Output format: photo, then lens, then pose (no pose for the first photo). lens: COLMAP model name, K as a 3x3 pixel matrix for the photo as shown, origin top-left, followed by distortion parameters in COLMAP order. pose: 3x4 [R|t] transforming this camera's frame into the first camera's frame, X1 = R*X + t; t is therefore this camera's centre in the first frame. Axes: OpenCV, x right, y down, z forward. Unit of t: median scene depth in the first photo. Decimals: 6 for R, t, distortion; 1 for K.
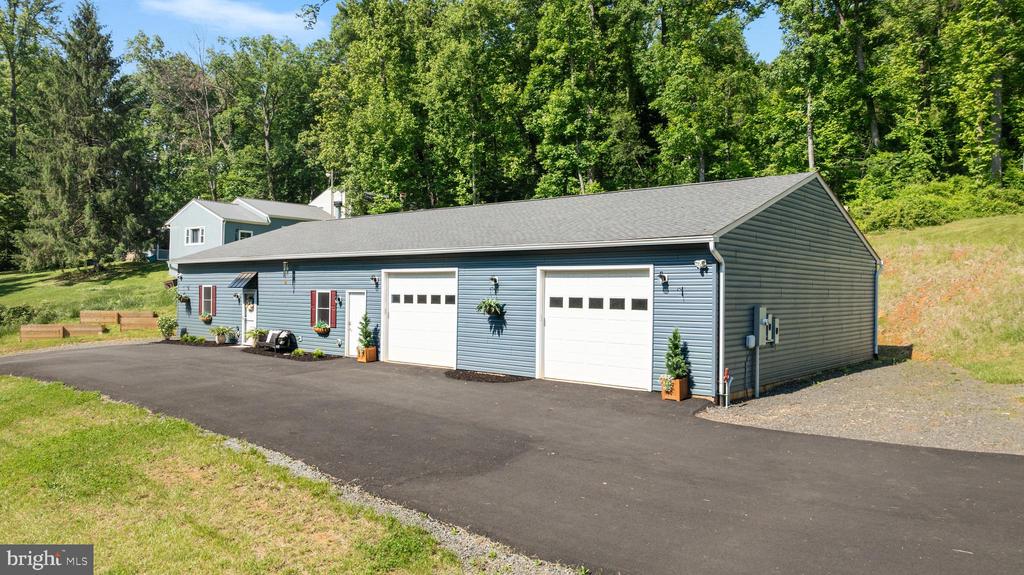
lens RADIAL K [[716.1, 0, 512.2], [0, 716.1, 293.9], [0, 0, 1]] dist [-0.039879, 0.046302]
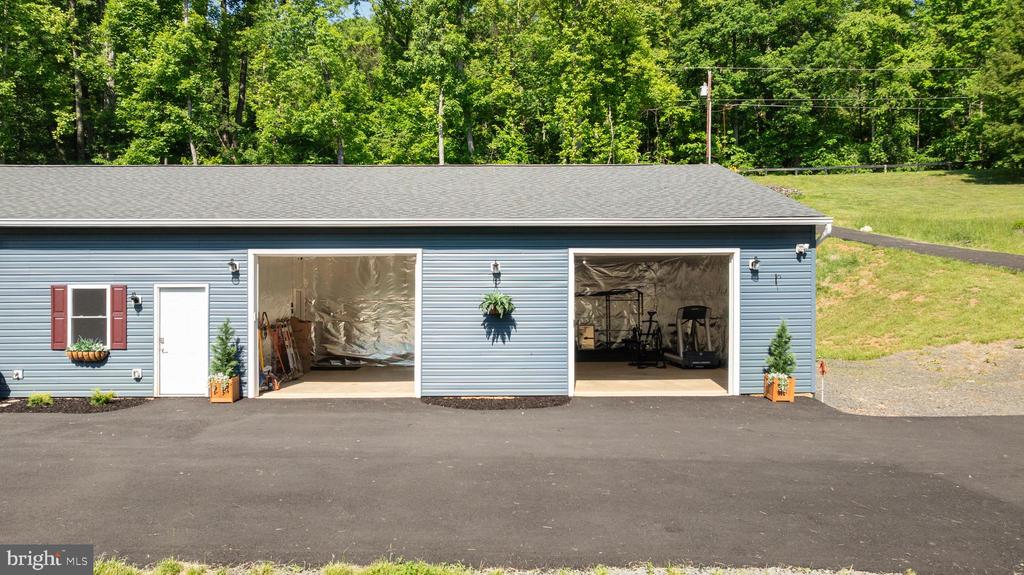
lens RADIAL K [[714.9, 0, 486.5], [0, 714.9, 310.1], [0, 0, 1]] dist [0.010833, 0.002040]
pose [[0.748504, -0.025720, 0.662632, -0.215622], [0.013272, 0.999628, 0.023809, 0.003085], [-0.662998, -0.009027, 0.748567, 0.197280]]
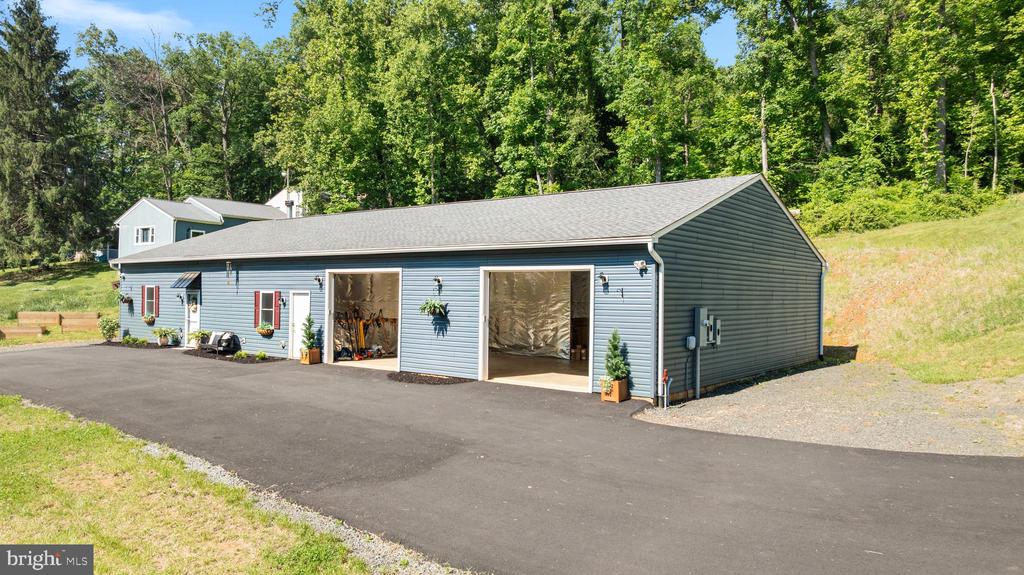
lens RADIAL K [[716.1, 0, 512.2], [0, 716.1, 293.9], [0, 0, 1]] dist [-0.039879, 0.046302]
pose [[0.998899, 0.002103, 0.046866, 0.013318], [-0.001976, 0.999994, -0.002752, 0.000657], [-0.046871, 0.002657, 0.998897, 0.004715]]
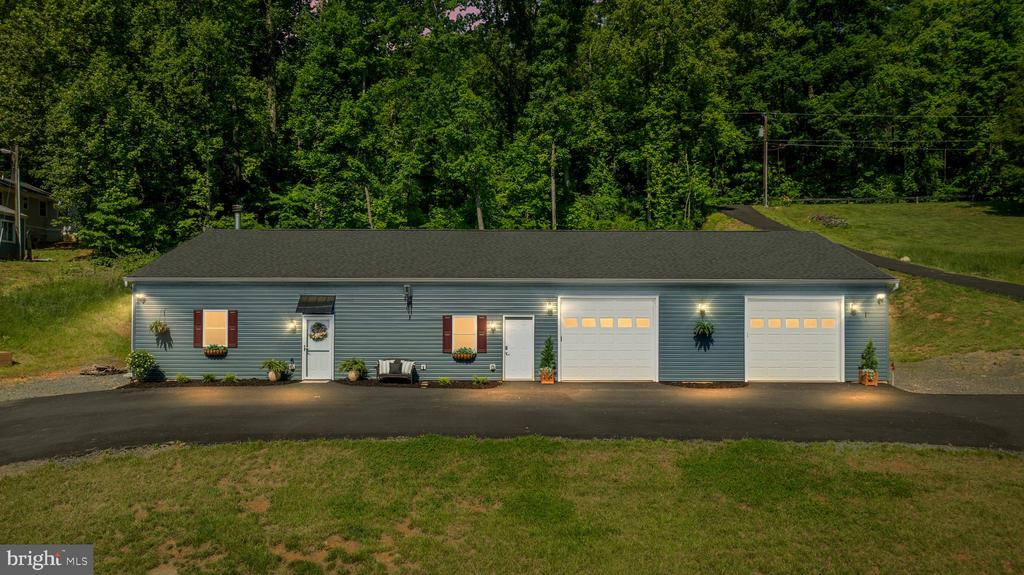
lens RADIAL K [[715.3, 0, 512.0], [0, 715.3, 287.5], [0, 0, 1]] dist [-0.001394, 0.040319]
pose [[0.750174, 0.000954, 0.661239, -0.458669], [0.008173, 0.999909, -0.010715, -0.016988], [-0.661190, 0.013443, 0.750098, 0.122127]]
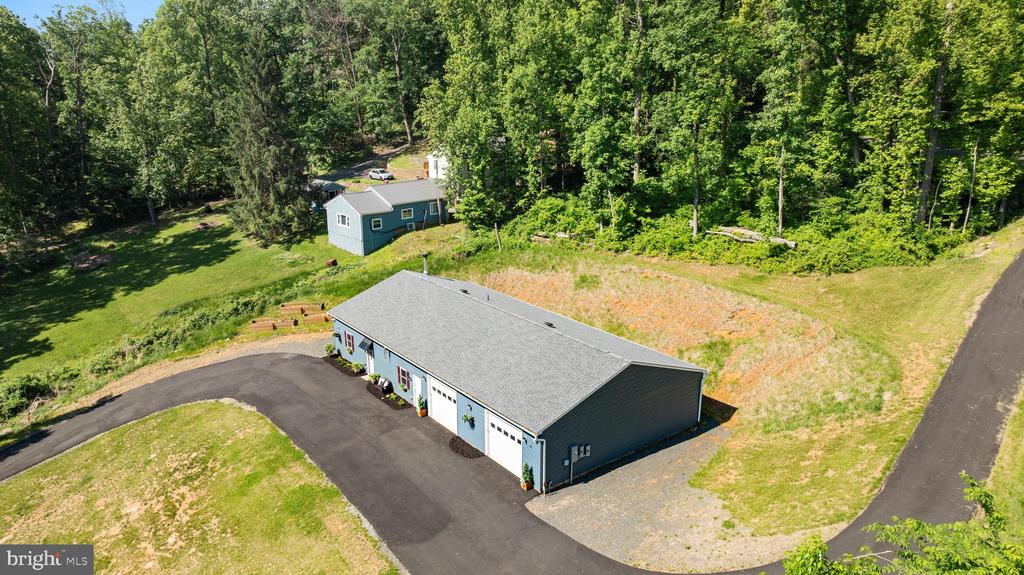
lens RADIAL K [[716.1, 0, 512.2], [0, 716.1, 293.9], [0, 0, 1]] dist [-0.039879, 0.046302]
pose [[0.977719, 0.042927, -0.205480, 0.218594], [0.016028, 0.960744, 0.276973, -0.388224], [0.209303, -0.274096, 0.938650, -0.368216]]
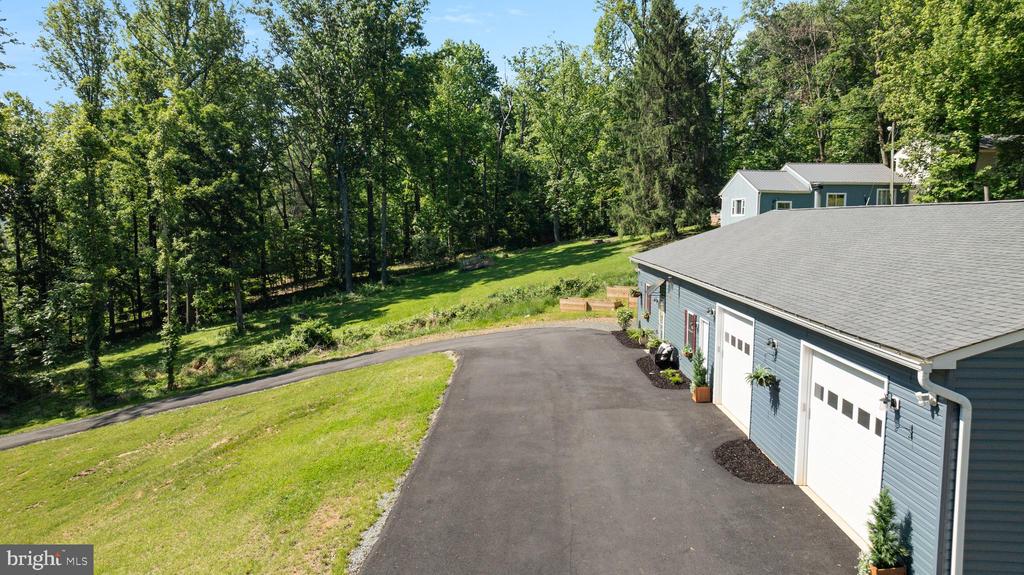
lens RADIAL K [[716.1, 0, 512.2], [0, 716.1, 293.9], [0, 0, 1]] dist [-0.039879, 0.046302]
pose [[0.635379, 0.068933, -0.769117, 0.165343], [0.002786, 0.995797, 0.091551, -0.061748], [0.772195, -0.060312, 0.632516, 0.118848]]
